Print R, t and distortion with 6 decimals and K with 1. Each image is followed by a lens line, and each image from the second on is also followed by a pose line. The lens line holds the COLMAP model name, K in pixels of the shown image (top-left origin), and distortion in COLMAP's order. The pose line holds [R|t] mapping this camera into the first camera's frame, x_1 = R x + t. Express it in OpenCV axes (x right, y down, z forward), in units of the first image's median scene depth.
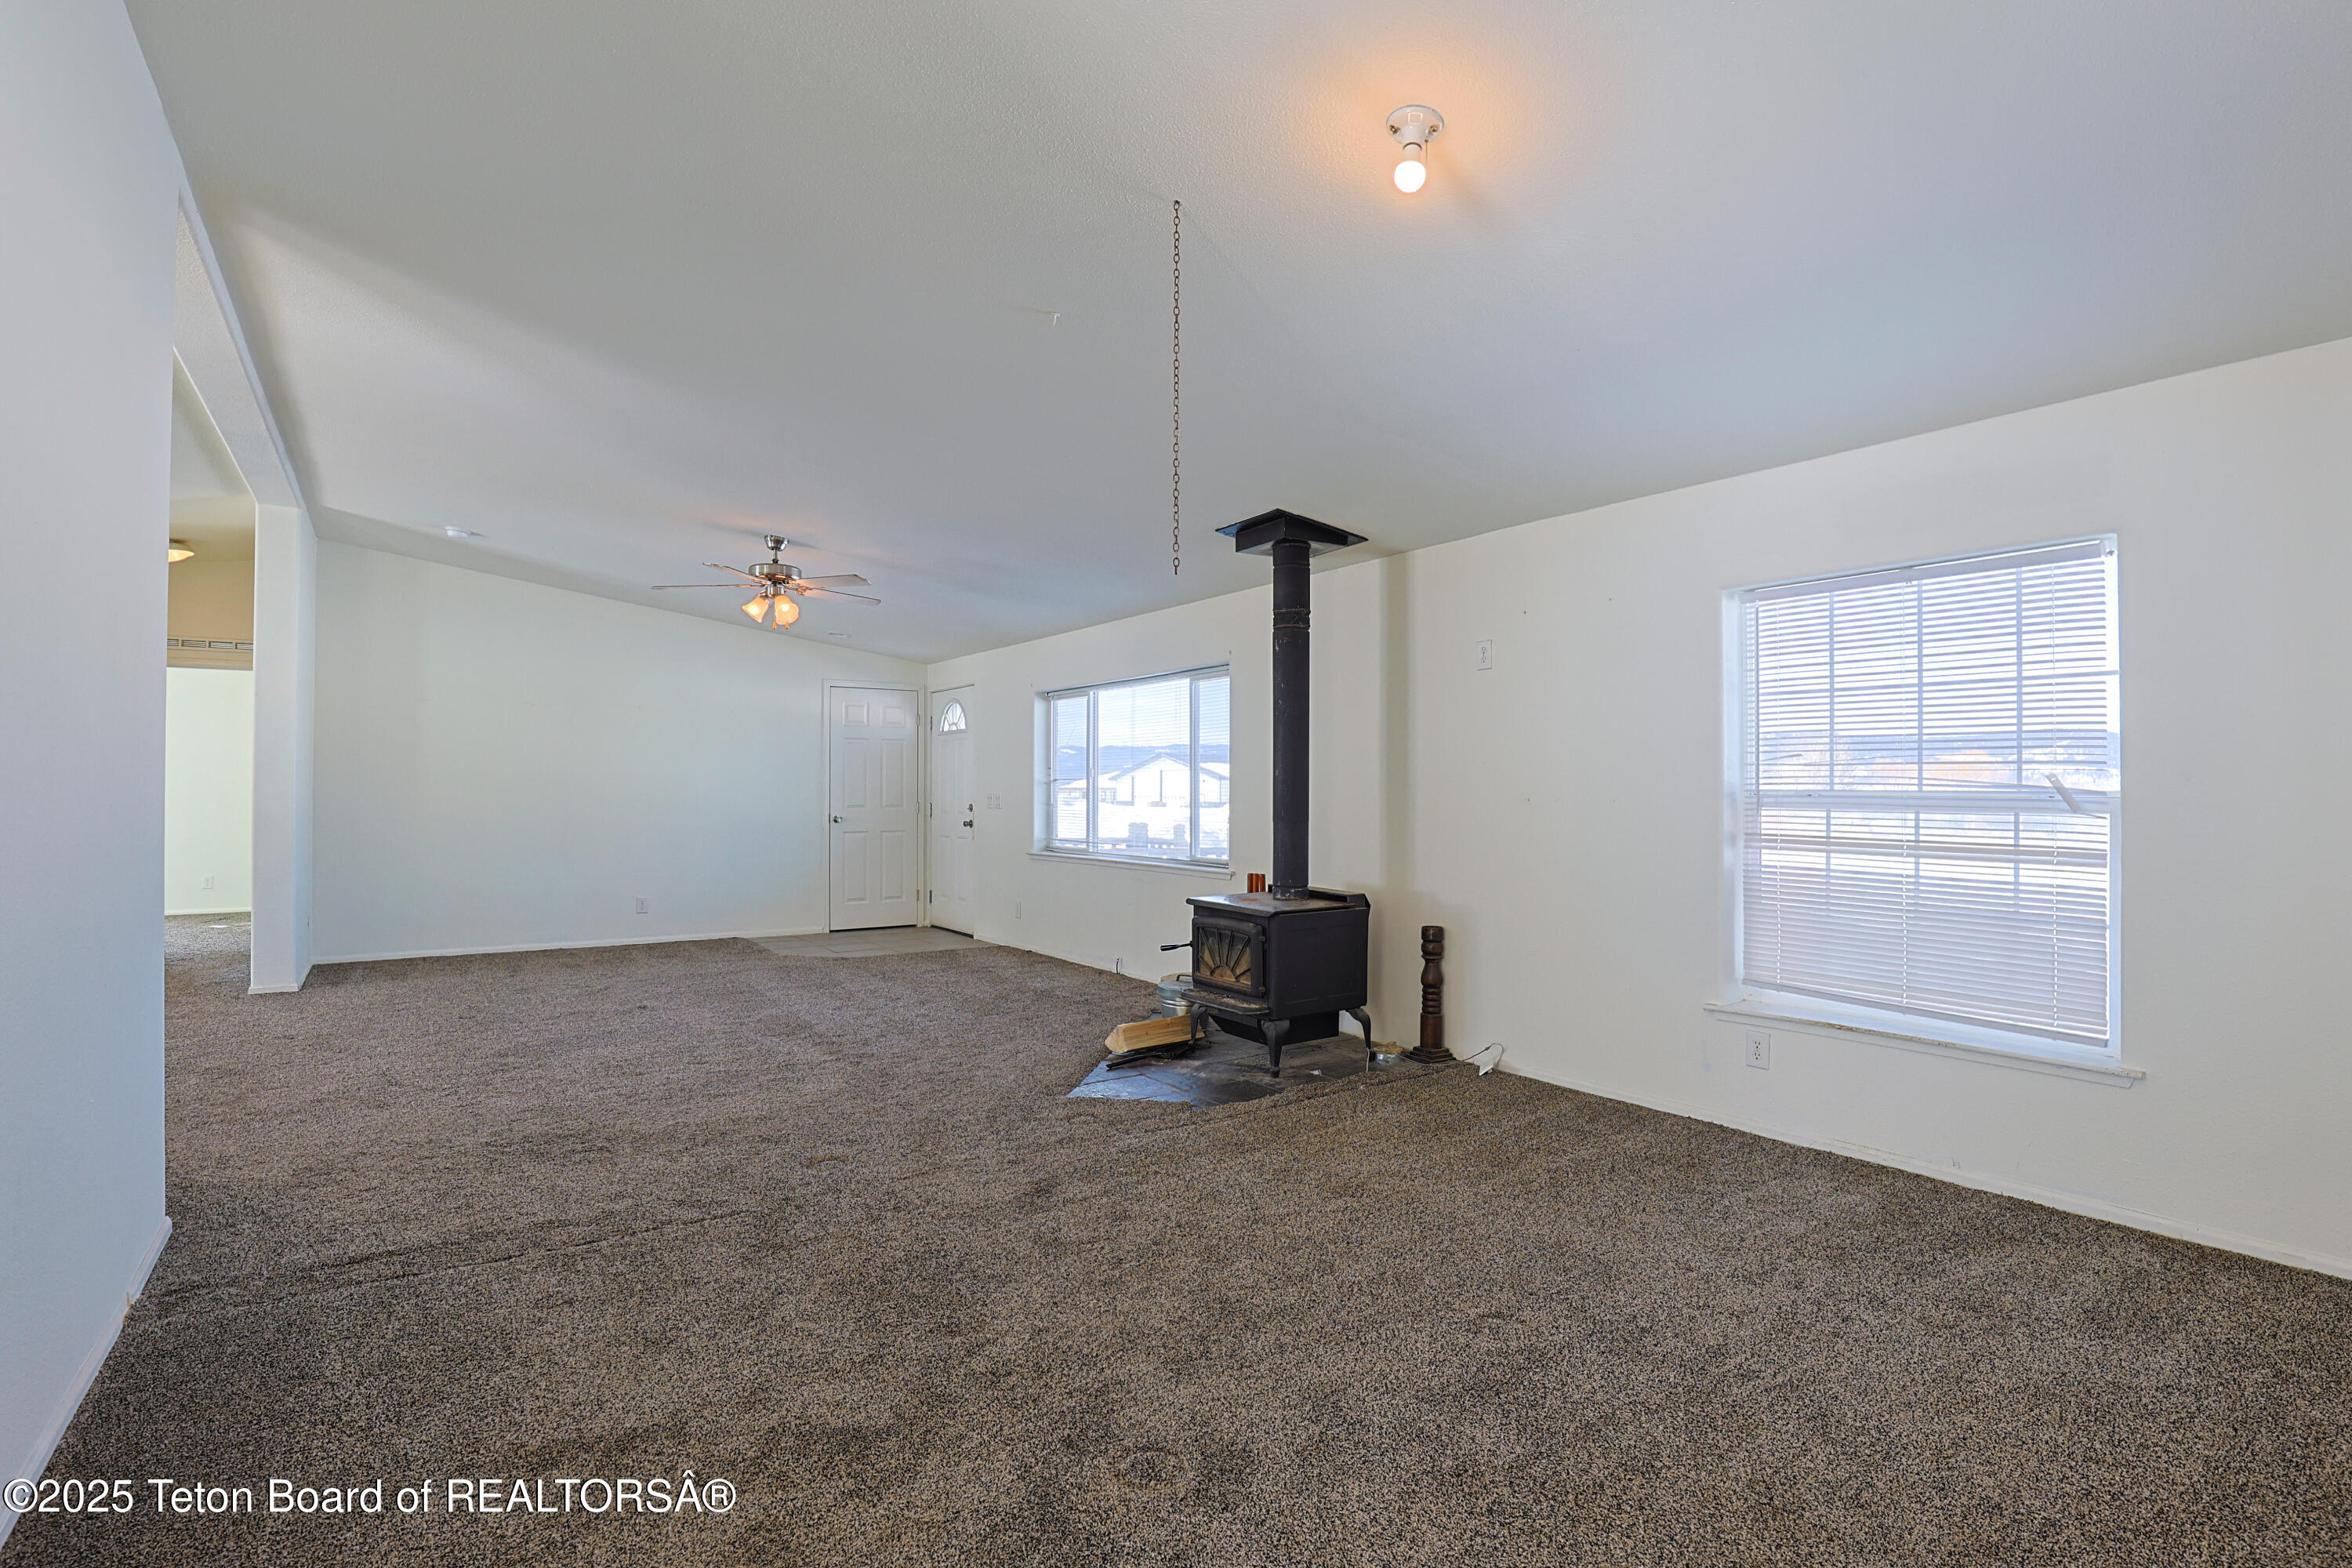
lens RADIAL K [[1134.9, 0, 1188.8], [0, 1134.9, 777.4], [0, 0, 1]] dist [-0.039134, 0.006886]
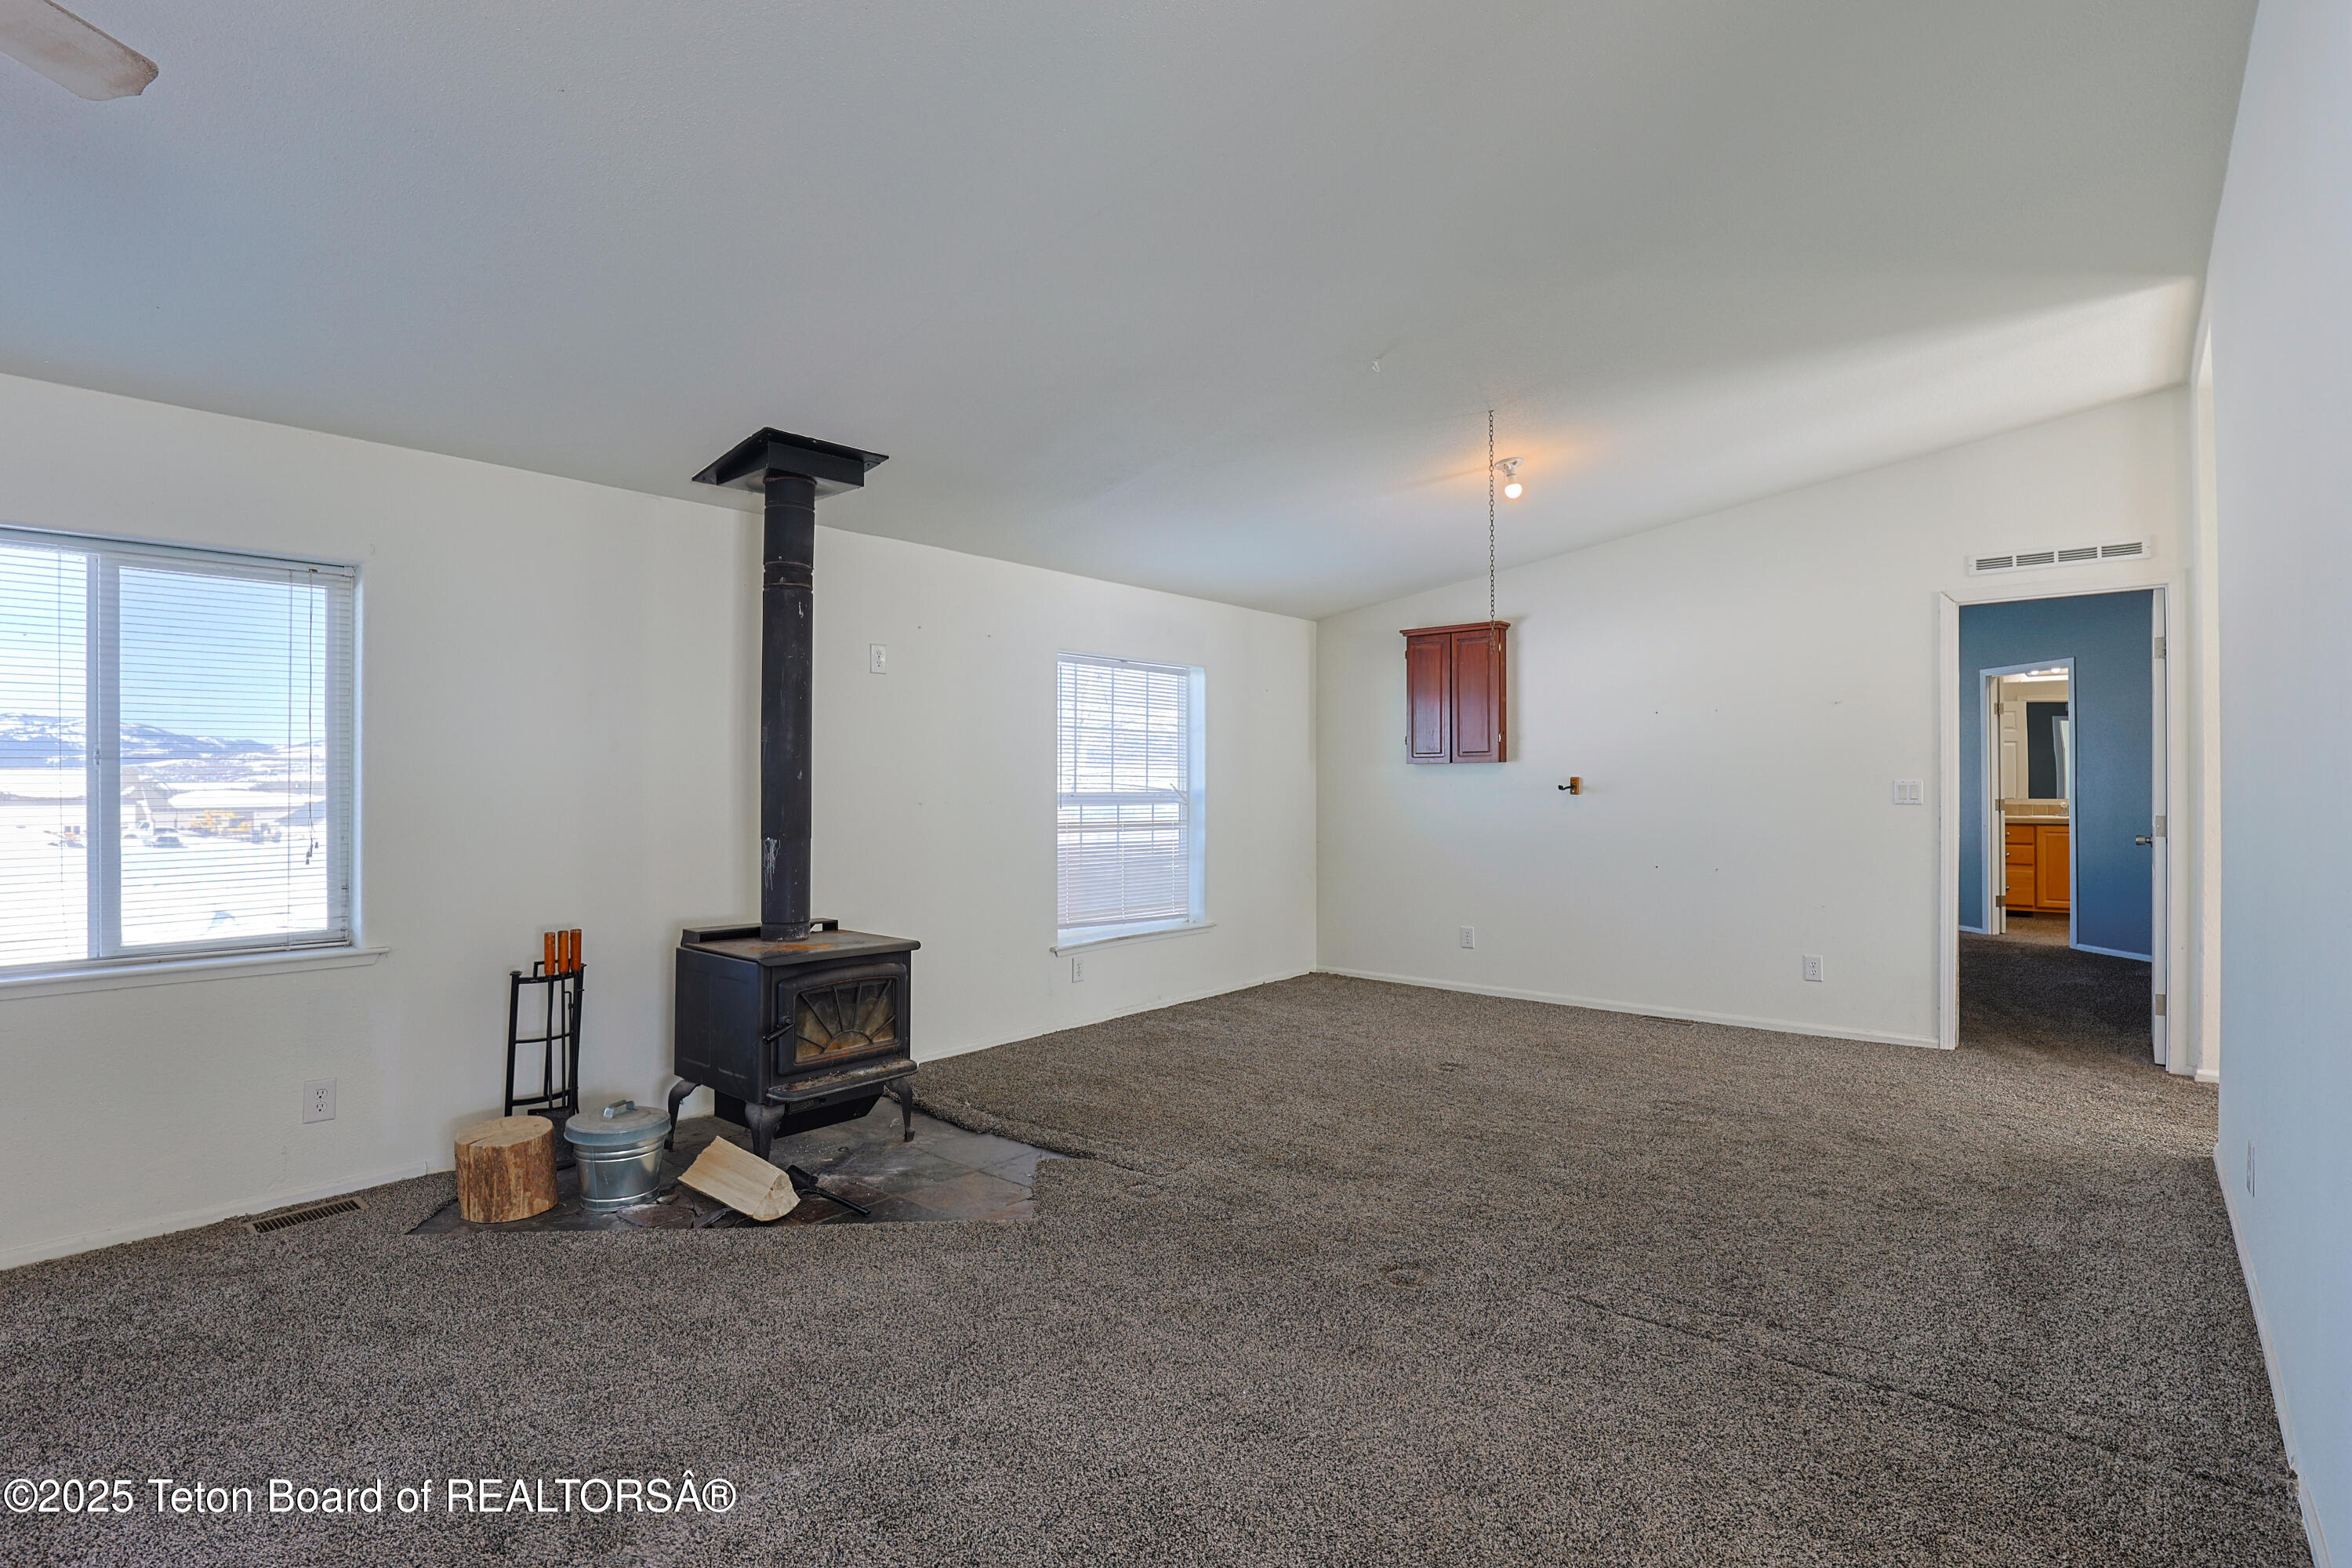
lens RADIAL K [[1134.9, 0, 1188.8], [0, 1134.9, 777.4], [0, 0, 1]] dist [-0.039134, 0.006886]
pose [[-0.270828, -0.001988, 0.962626, -0.842899], [-0.014025, 0.999900, -0.001881, -0.007551], [-0.962526, -0.014010, -0.270829, 1.092866]]
